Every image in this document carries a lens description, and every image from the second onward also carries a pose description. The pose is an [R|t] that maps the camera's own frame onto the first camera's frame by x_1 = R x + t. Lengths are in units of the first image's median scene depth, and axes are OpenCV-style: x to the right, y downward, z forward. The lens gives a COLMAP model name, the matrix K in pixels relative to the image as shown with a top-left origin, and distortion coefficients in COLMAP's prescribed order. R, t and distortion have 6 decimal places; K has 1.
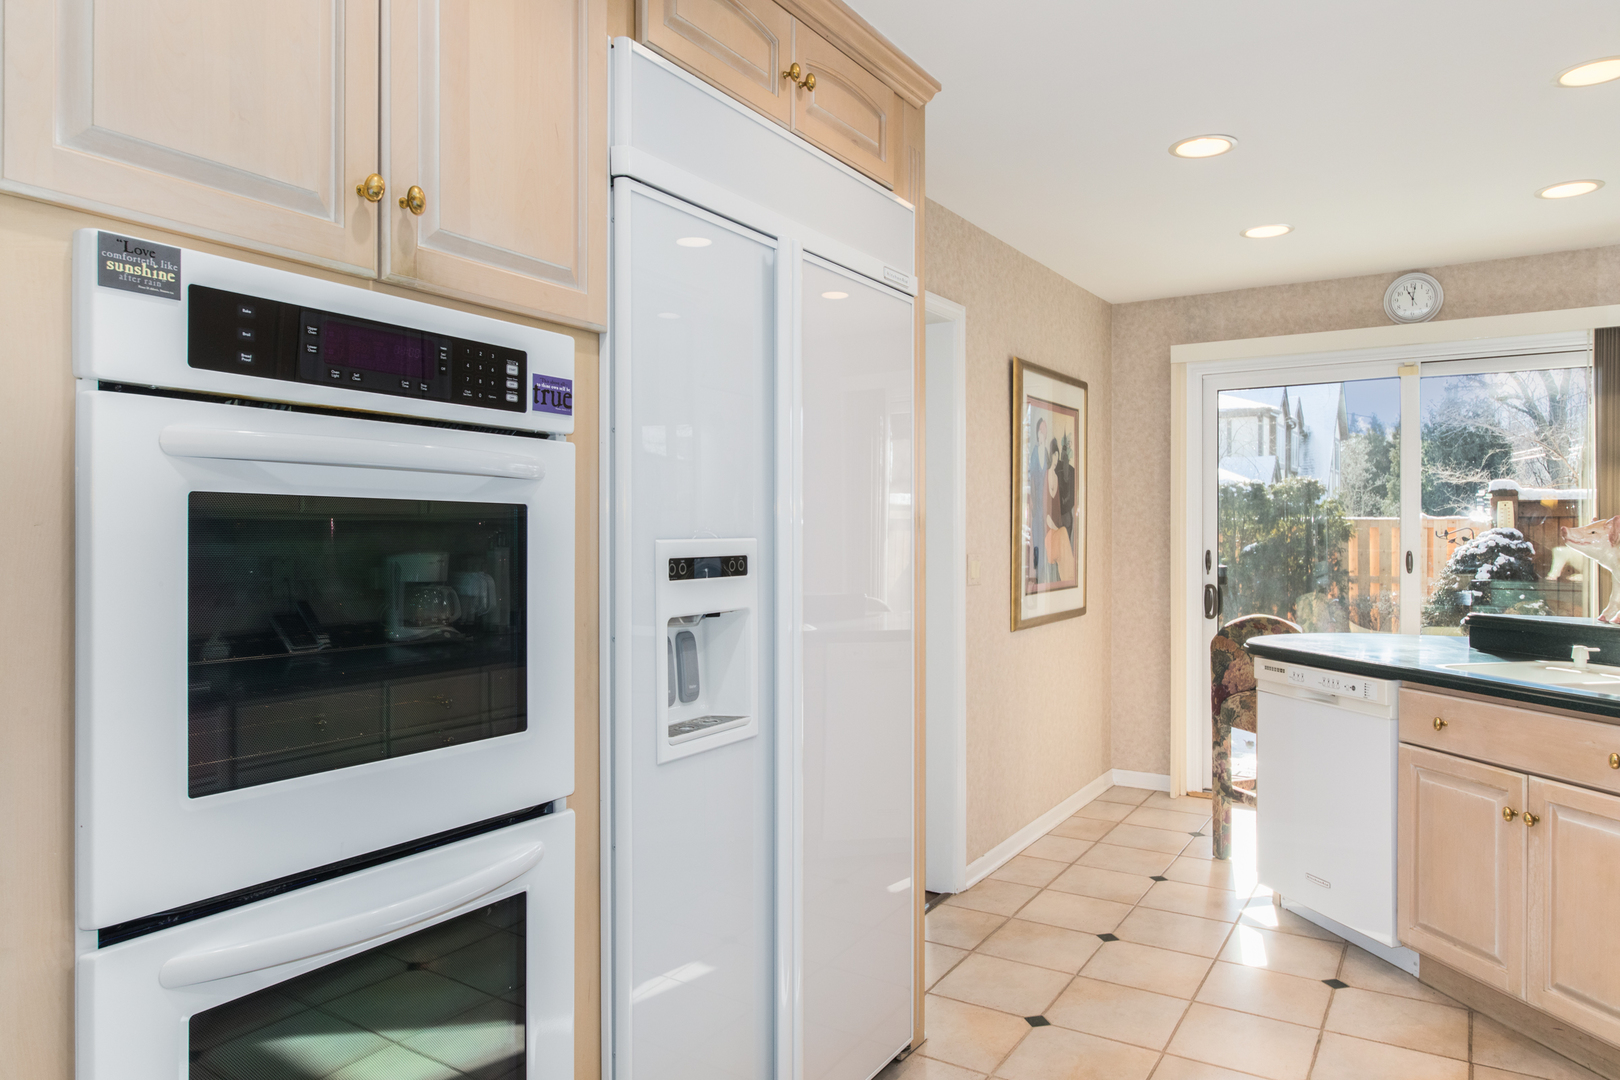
lens RADIAL K [[1069.1, 0, 809.1], [0, 1069.1, 536.8], [0, 0, 1]] dist [-0.005795, -0.001333]
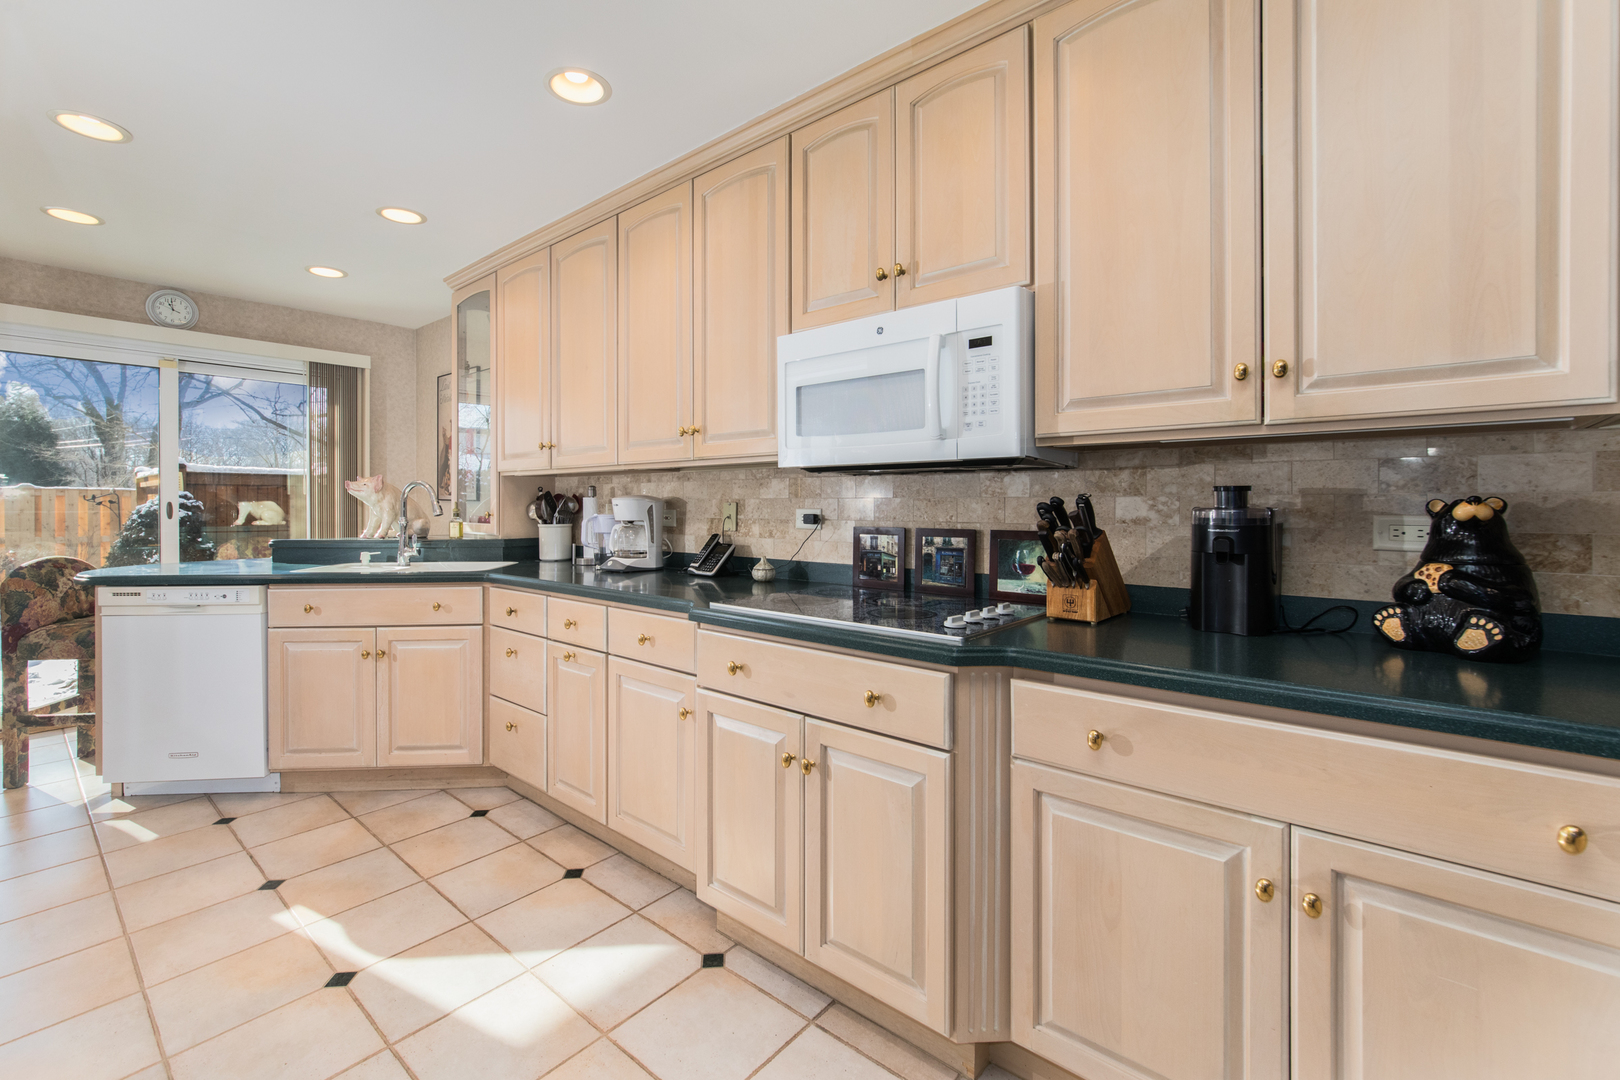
lens RADIAL K [[681.5, 0, 803.8], [0, 681.5, 507.0], [0, 0, 1]] dist [-0.000095, 0.000049]
pose [[0.150057, -0.002831, 0.988673, -0.167149], [0.004712, 0.999987, 0.002149, 0.024610], [-0.988666, 0.004336, 0.150068, 0.122246]]
